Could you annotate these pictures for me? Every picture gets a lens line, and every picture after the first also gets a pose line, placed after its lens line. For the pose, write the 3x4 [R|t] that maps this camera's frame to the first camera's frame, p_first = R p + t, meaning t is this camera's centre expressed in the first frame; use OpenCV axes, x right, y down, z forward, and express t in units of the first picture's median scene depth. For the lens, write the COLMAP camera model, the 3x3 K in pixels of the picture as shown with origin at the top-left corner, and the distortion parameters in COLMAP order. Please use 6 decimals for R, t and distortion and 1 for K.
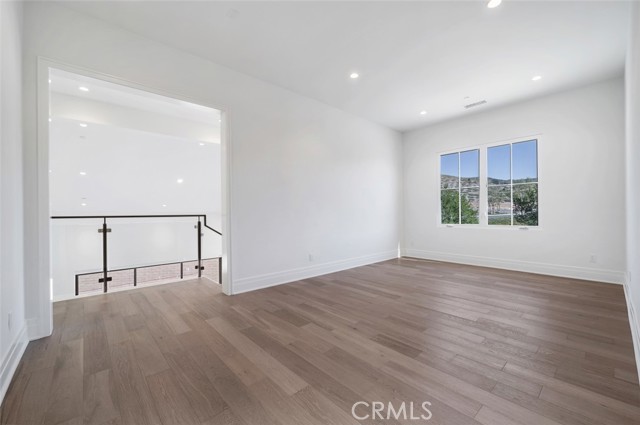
lens RADIAL K [[262.7, 0, 323.3], [0, 262.7, 210.6], [0, 0, 1]] dist [0.003933, -0.001715]
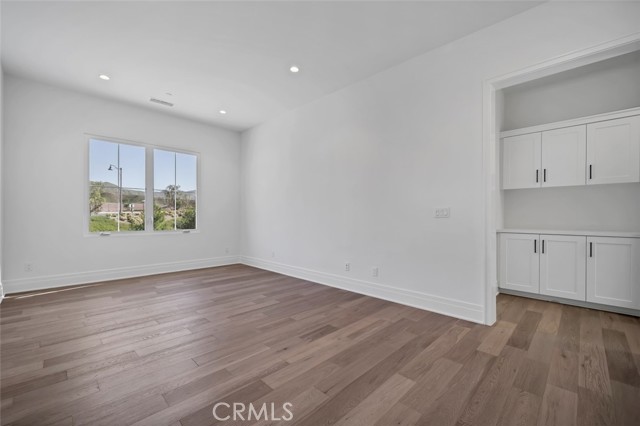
lens RADIAL K [[262.7, 0, 321.2], [0, 262.7, 219.9], [0, 0, 1]] dist [0.003933, -0.001715]
pose [[-0.050882, -0.004735, 0.998693, -0.777555], [-0.015012, 0.999879, 0.003976, 0.007748], [-0.998592, -0.014790, -0.050947, 0.936534]]
